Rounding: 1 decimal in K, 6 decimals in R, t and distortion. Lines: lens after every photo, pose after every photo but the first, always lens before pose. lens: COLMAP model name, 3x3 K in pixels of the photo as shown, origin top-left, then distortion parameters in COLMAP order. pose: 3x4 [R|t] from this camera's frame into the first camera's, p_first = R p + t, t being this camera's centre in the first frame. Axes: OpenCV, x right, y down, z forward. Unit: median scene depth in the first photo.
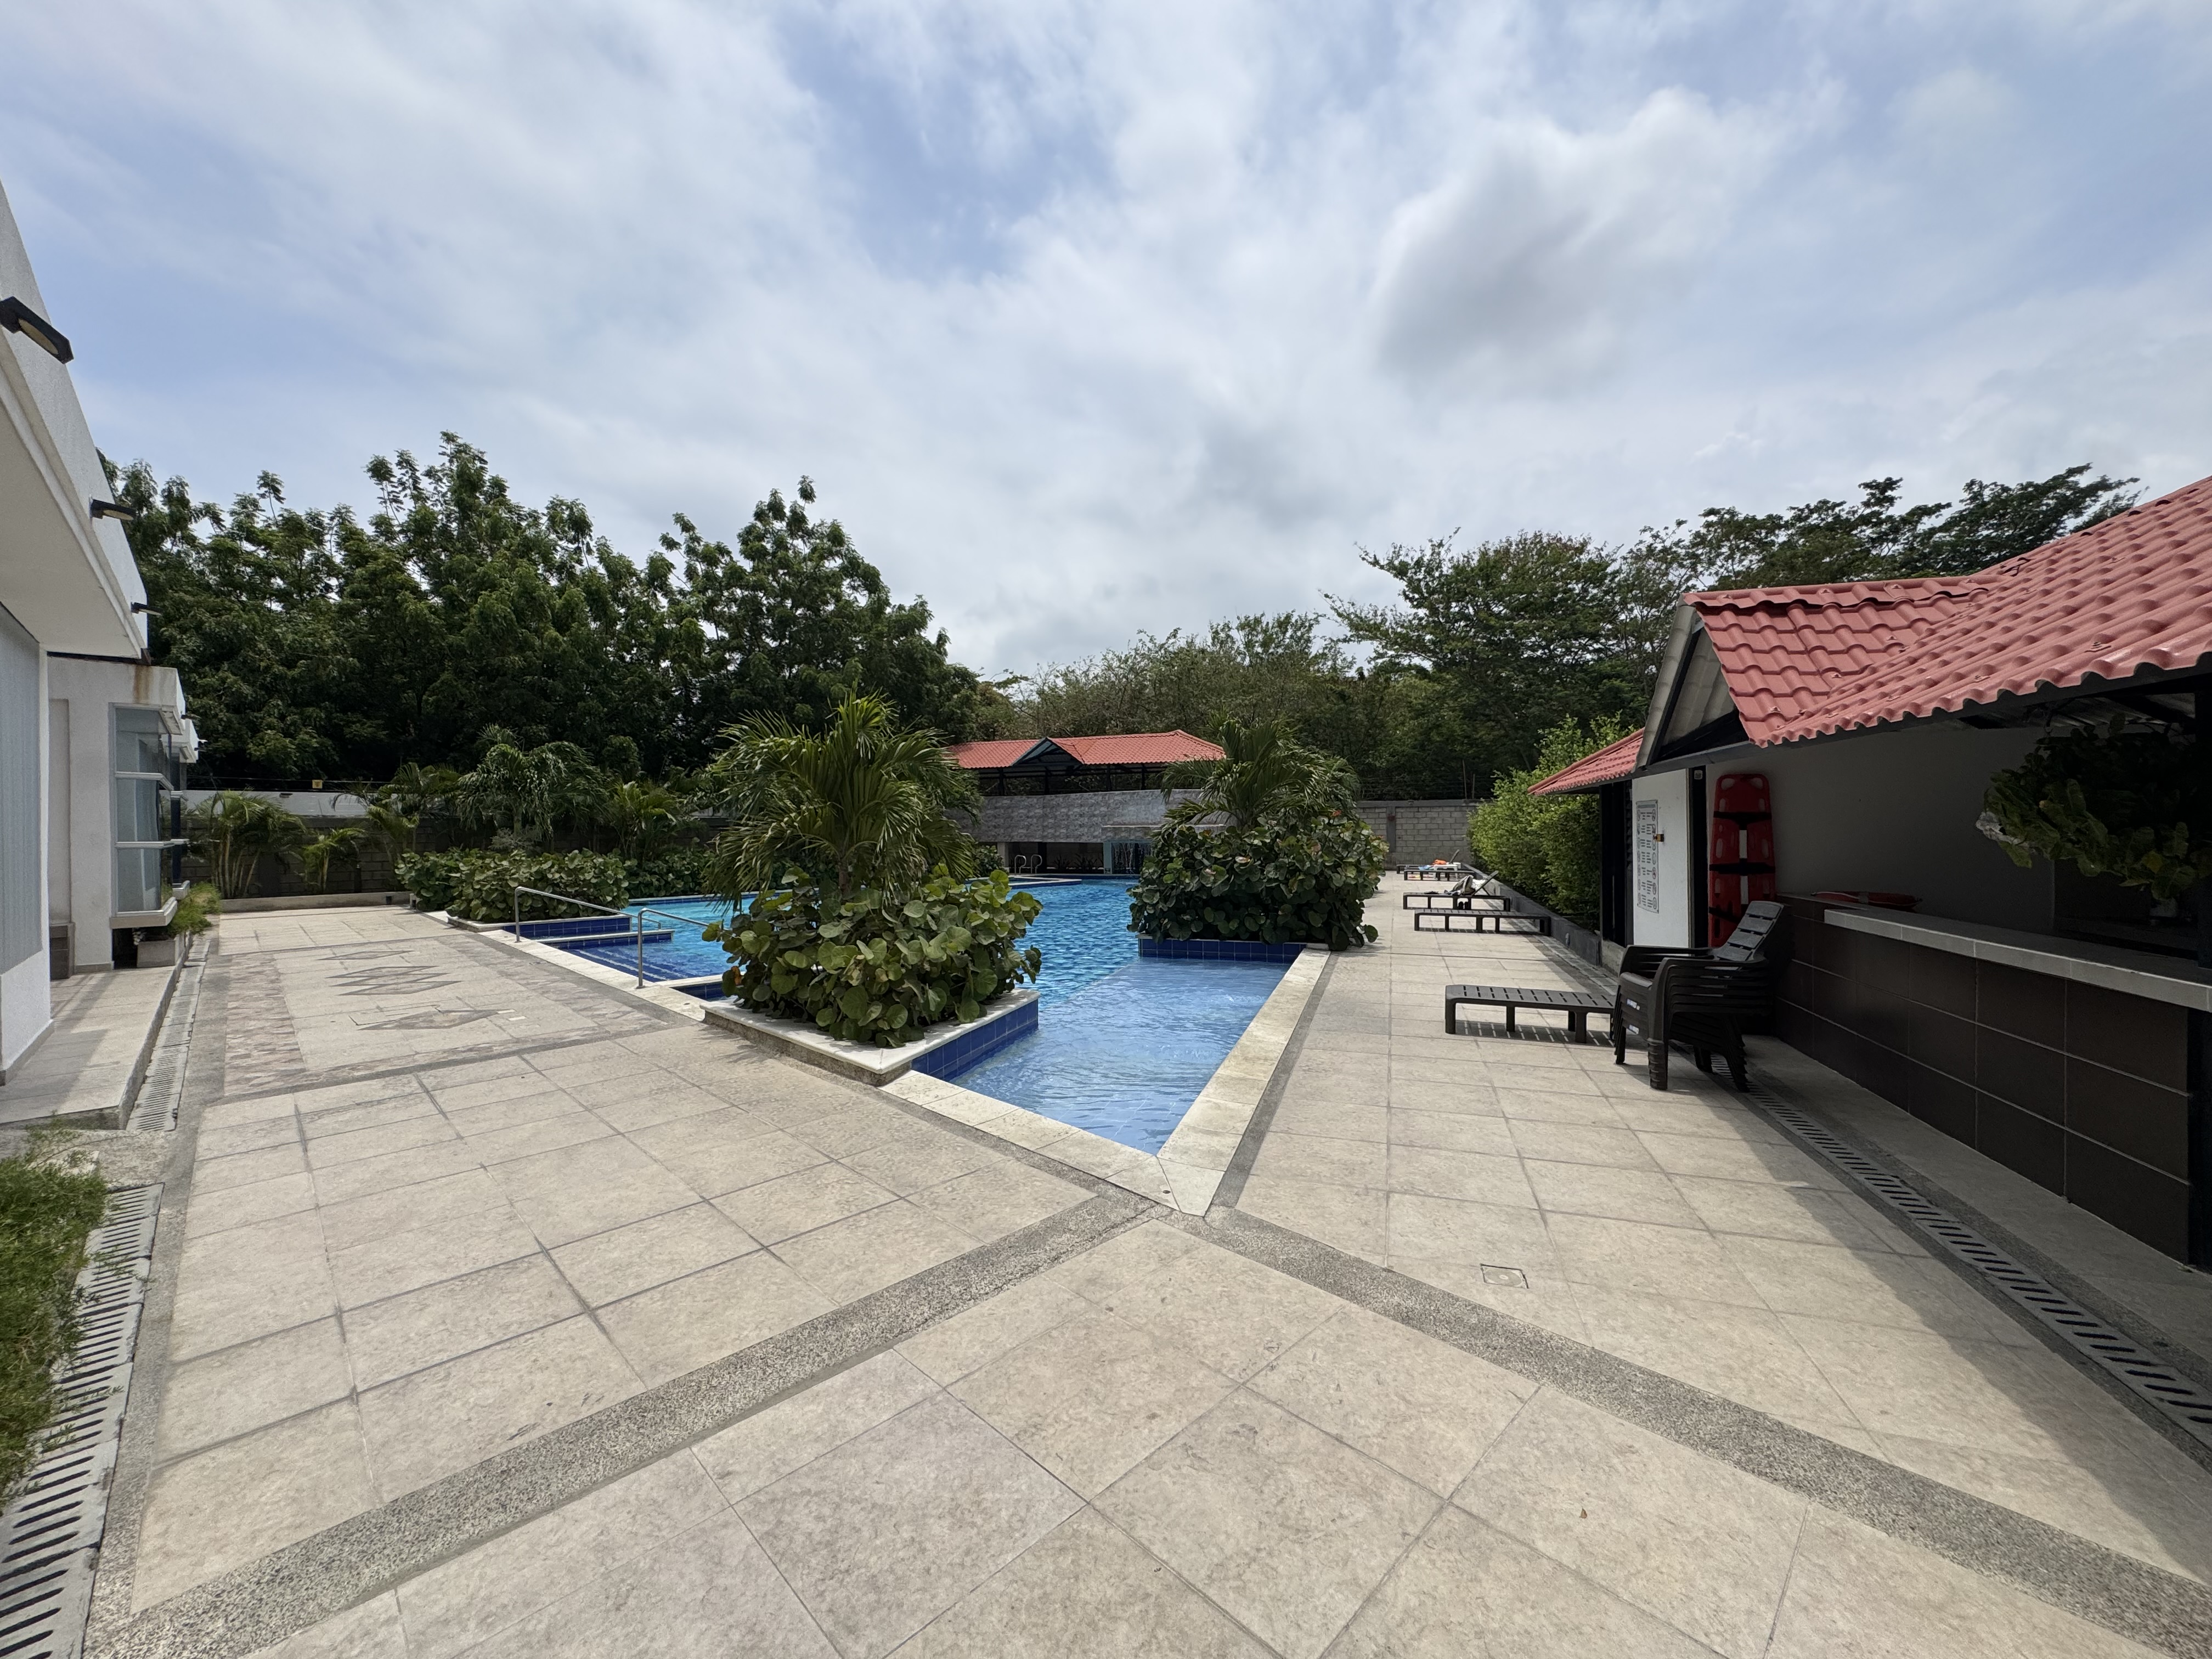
lens RADIAL K [[884.3, 0, 1103.8], [0, 884.3, 827.4], [0, 0, 1]] dist [-0.003879, 0.000751]
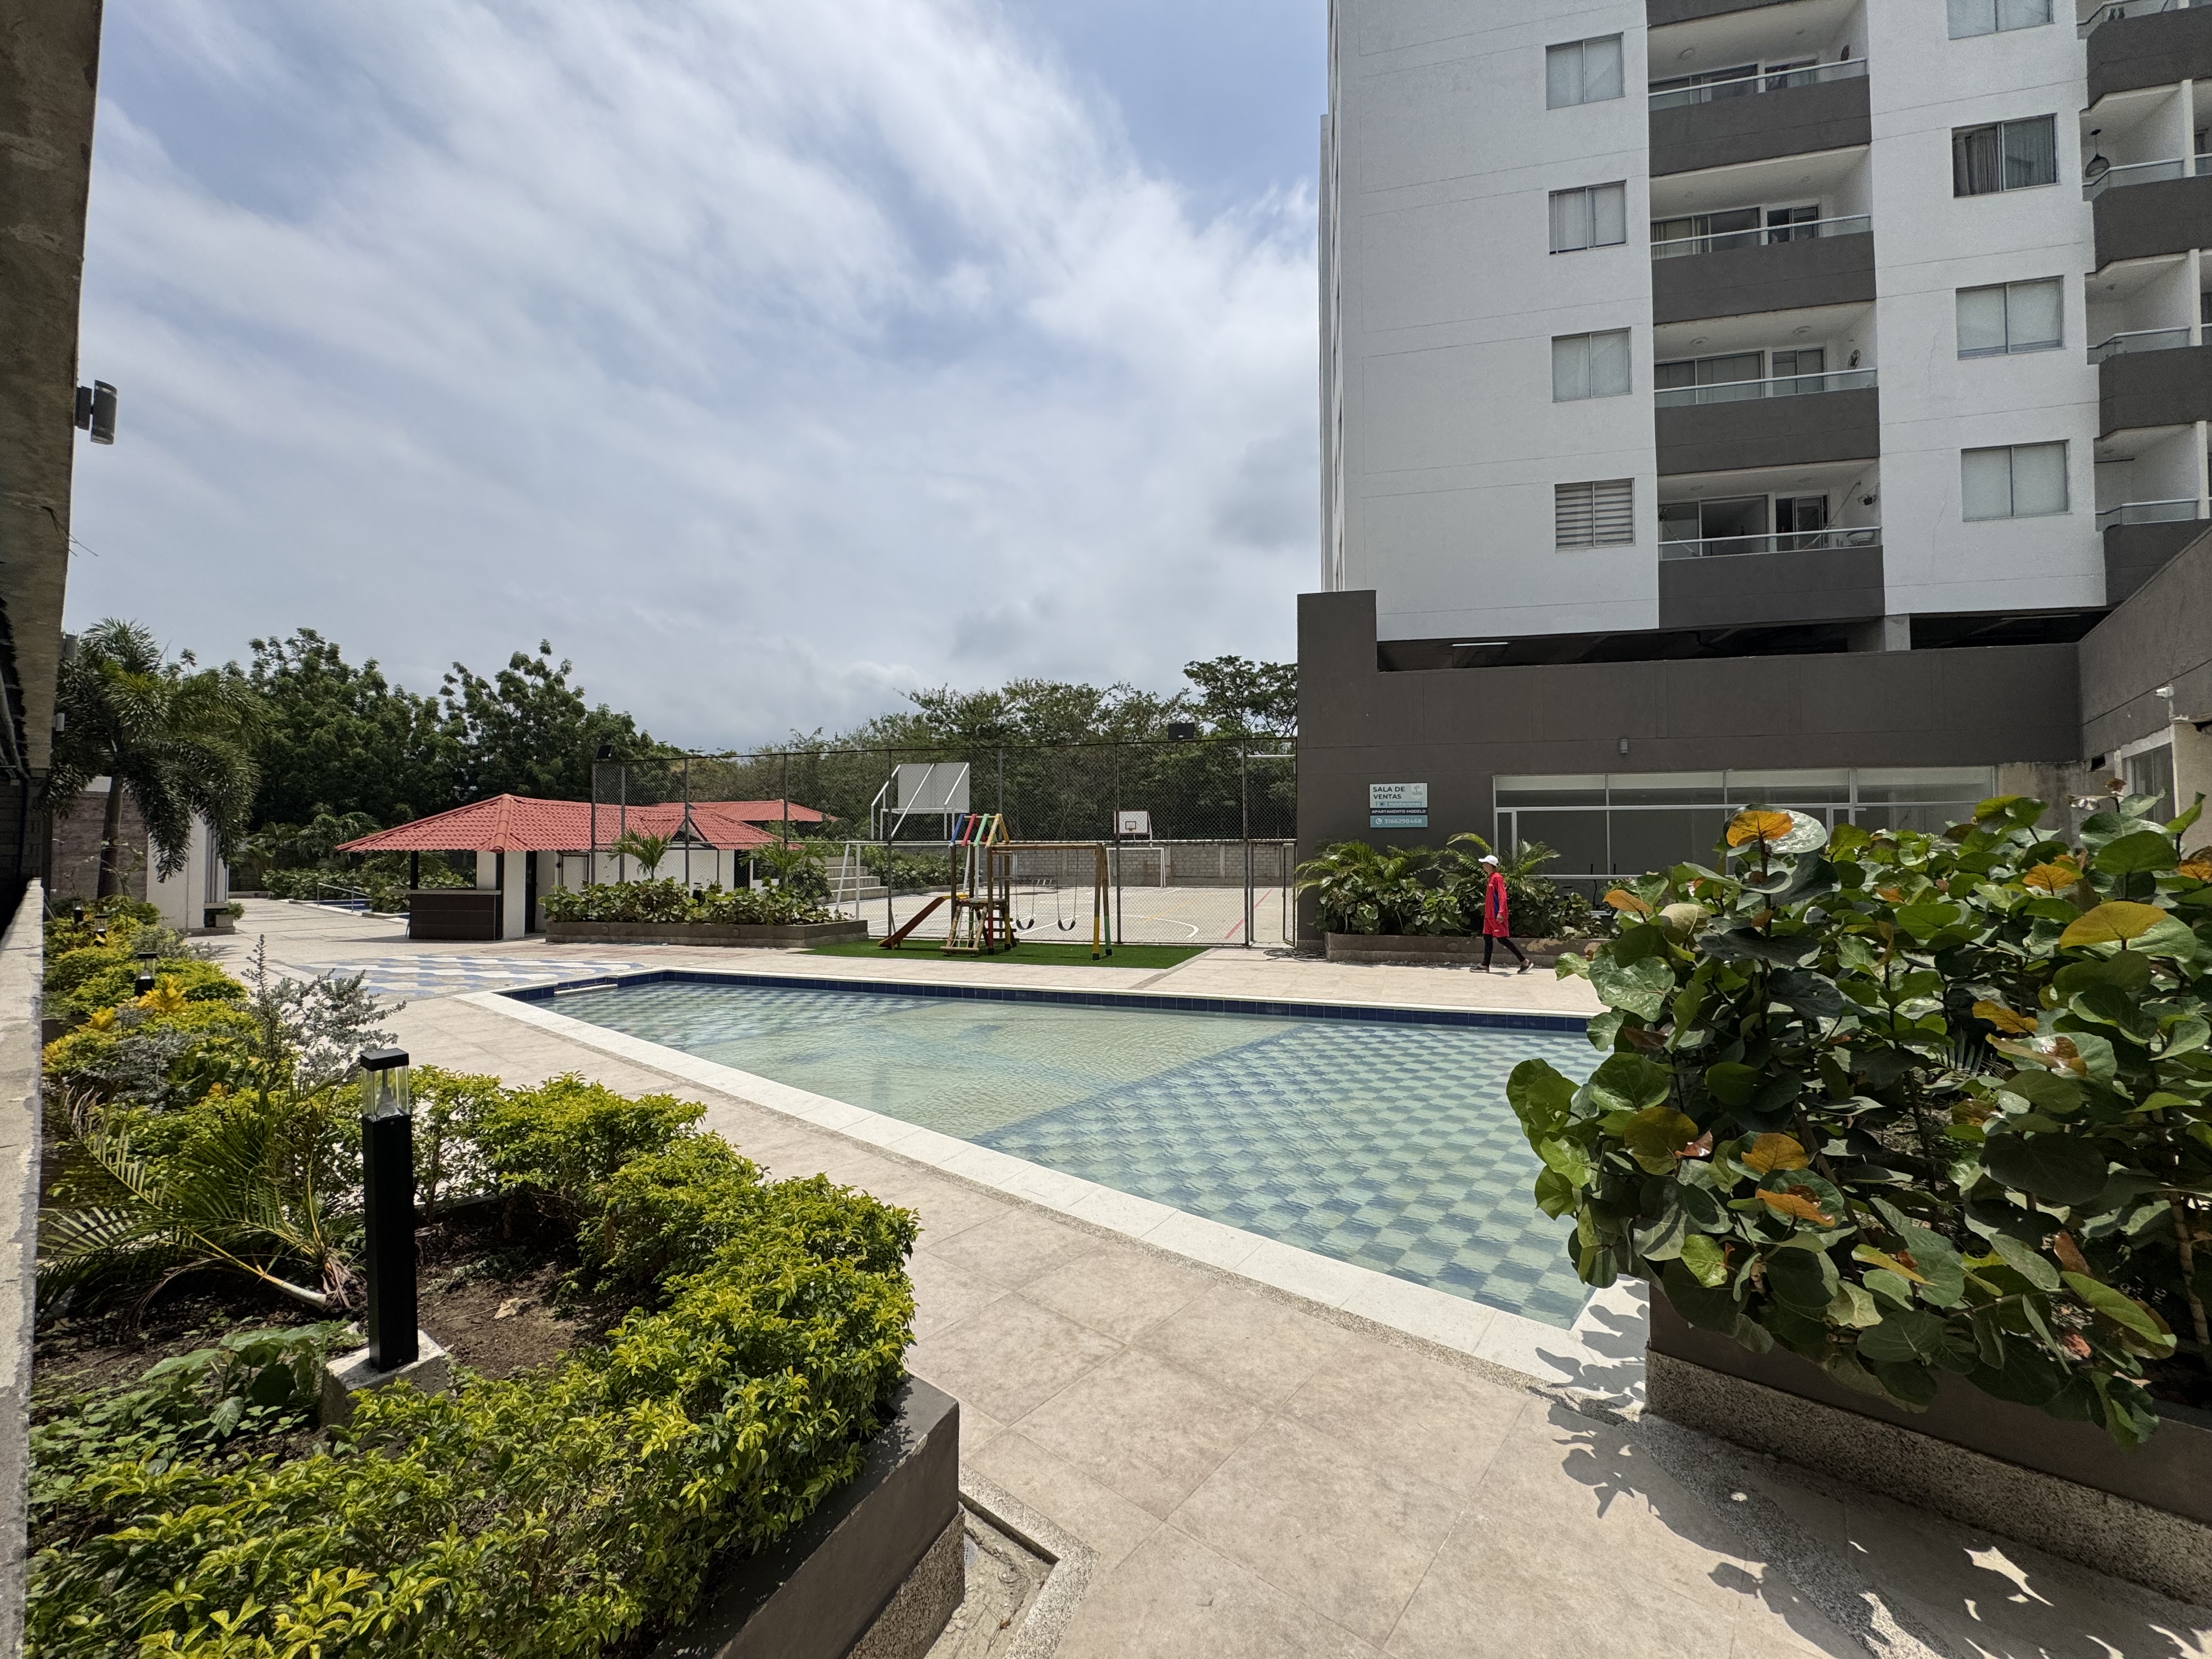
lens RADIAL K [[884.3, 0, 1103.8], [0, 884.3, 827.4], [0, 0, 1]] dist [-0.003879, 0.000751]
pose [[0.995285, 0.009934, 0.096483, 0.635724], [-0.006711, 0.999410, -0.033670, -0.009132], [-0.096760, 0.032864, 0.994765, -0.828066]]
